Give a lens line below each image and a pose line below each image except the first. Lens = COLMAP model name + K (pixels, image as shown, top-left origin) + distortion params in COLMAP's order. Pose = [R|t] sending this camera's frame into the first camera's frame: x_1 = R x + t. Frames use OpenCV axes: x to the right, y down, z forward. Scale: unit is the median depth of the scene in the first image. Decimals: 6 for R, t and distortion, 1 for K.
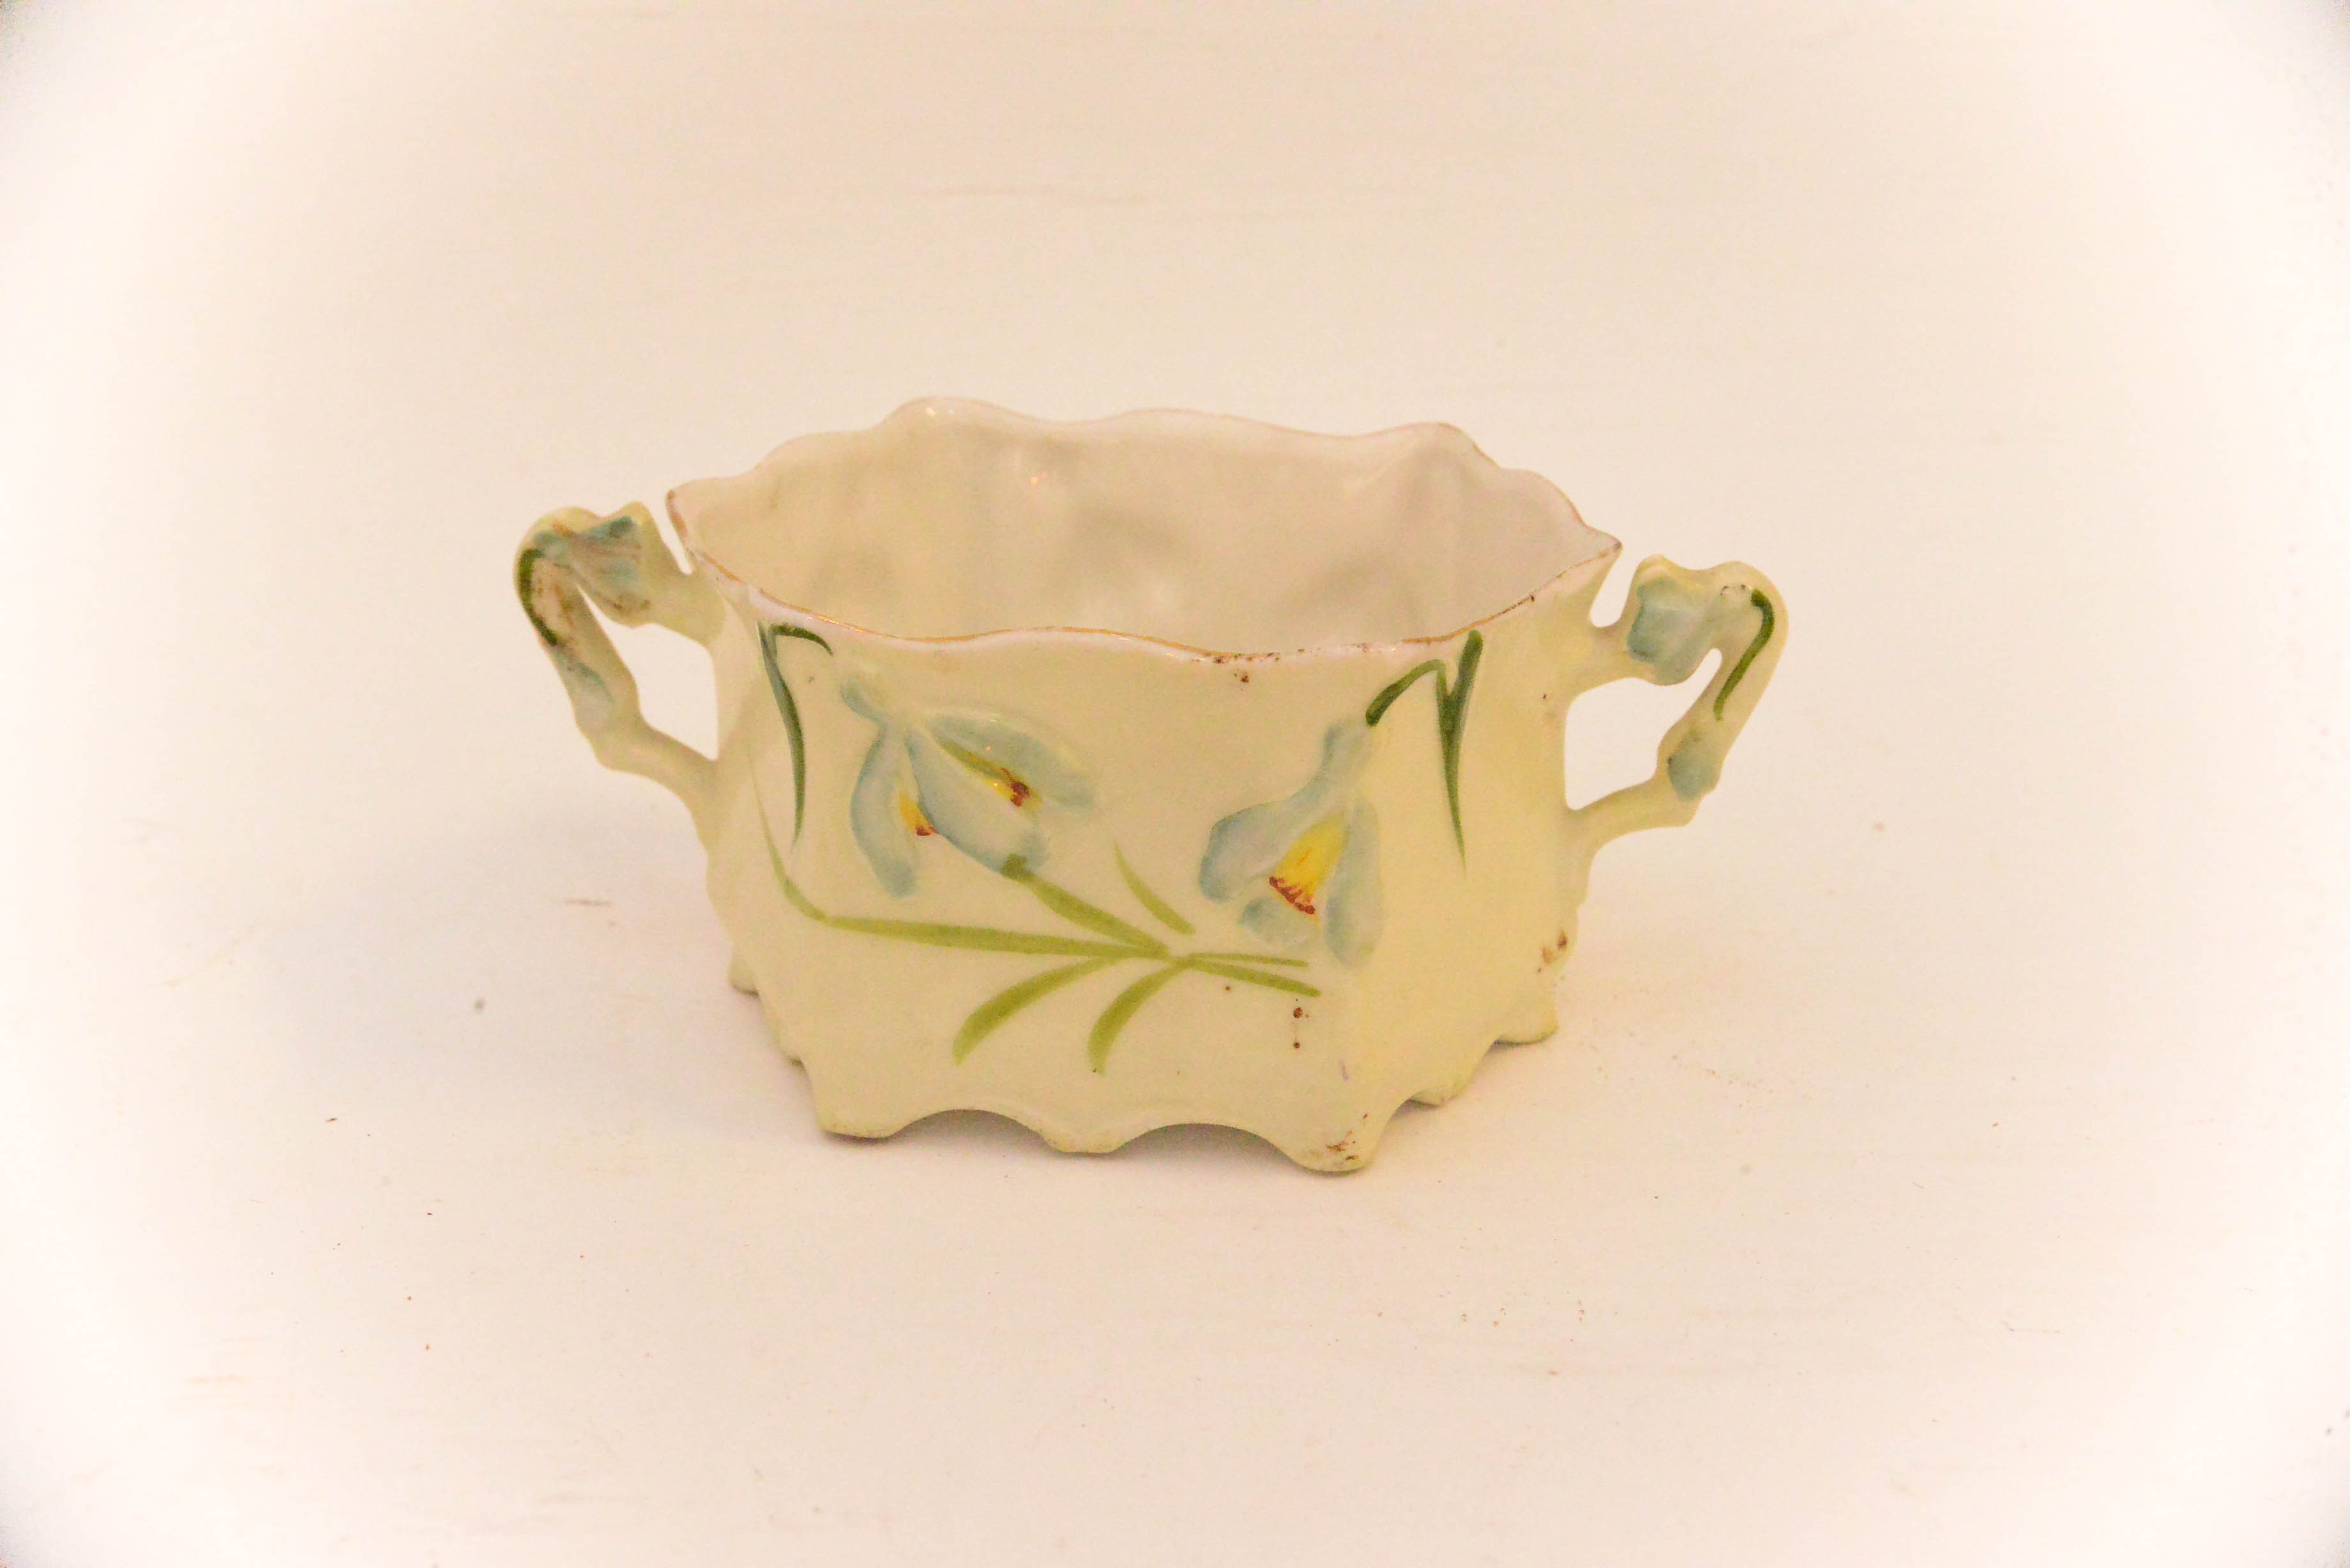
lens RADIAL K [[3551.3, 0, 1182.9], [0, 3551.3, 789.0], [0, 0, 1]] dist [0.046353, 0.000000]
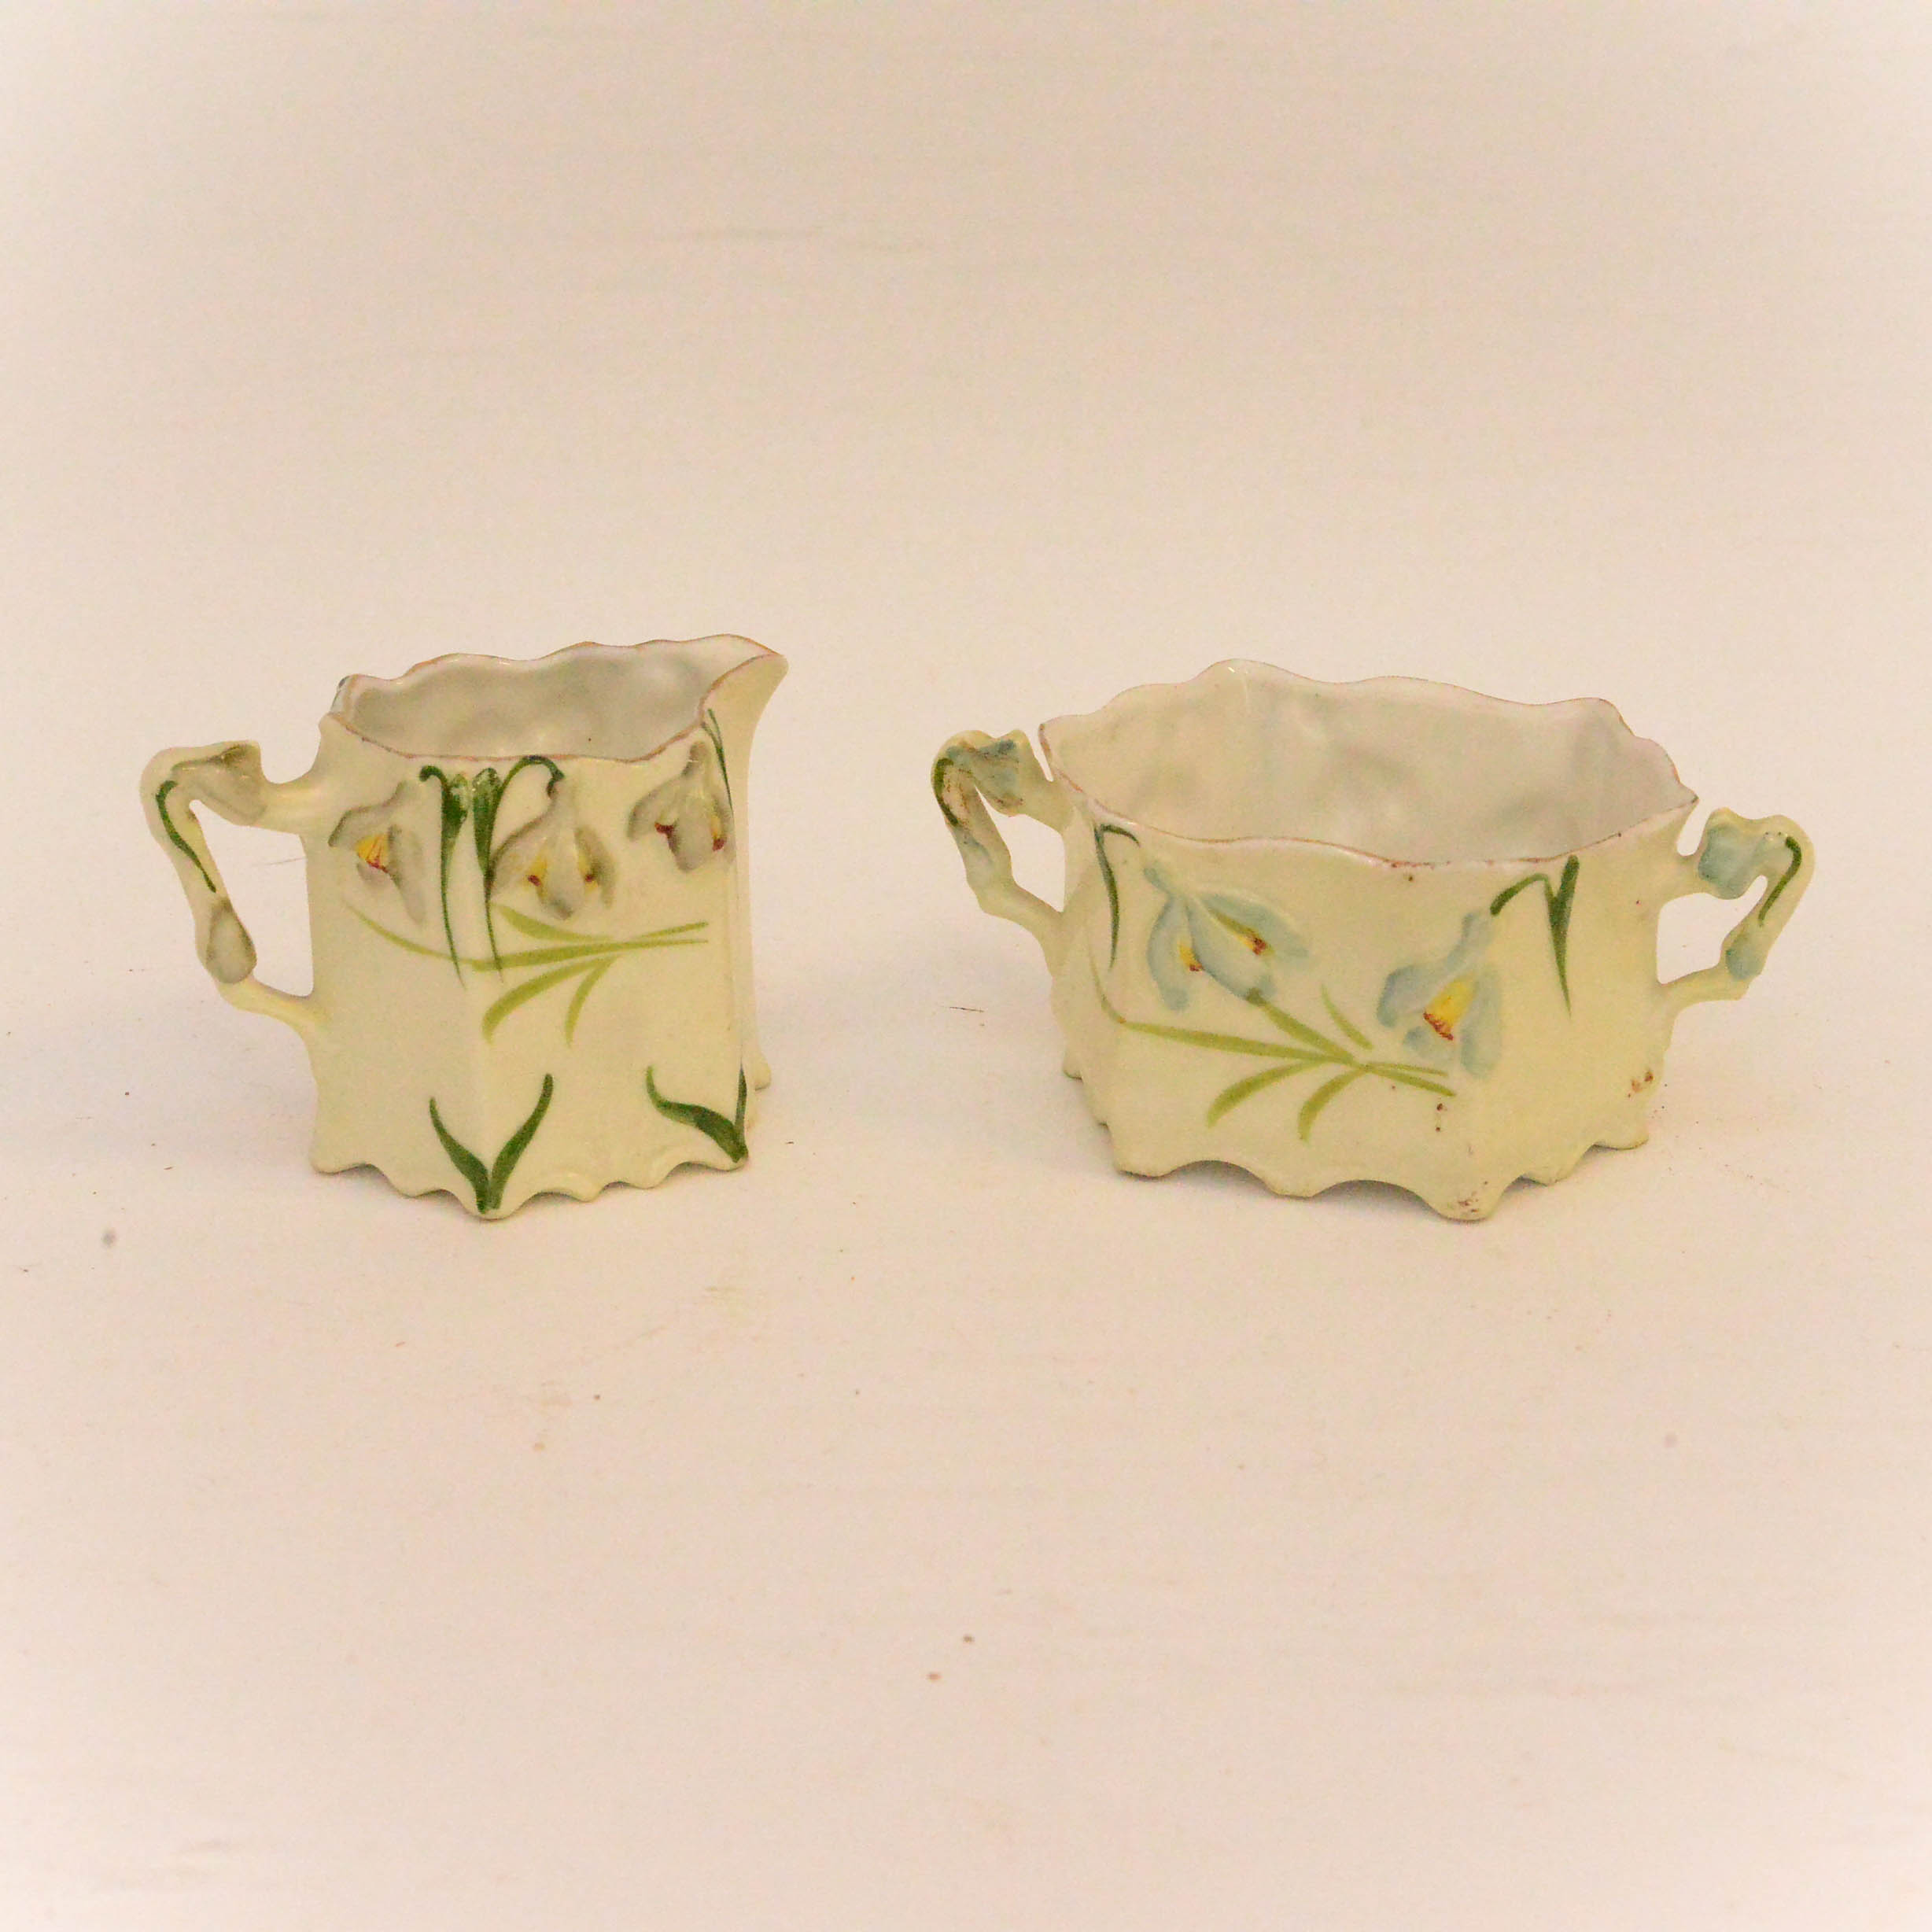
lens RADIAL K [[4529.7, 0, 964.0], [0, 4529.7, 962.5], [0, 0, 1]] dist [0.115155, 0.000000]
pose [[0.985069, 0.061649, -0.160745, 0.130967], [-0.061780, 0.998081, 0.004187, 0.007271], [0.160694, 0.005806, 0.986987, -0.849726]]
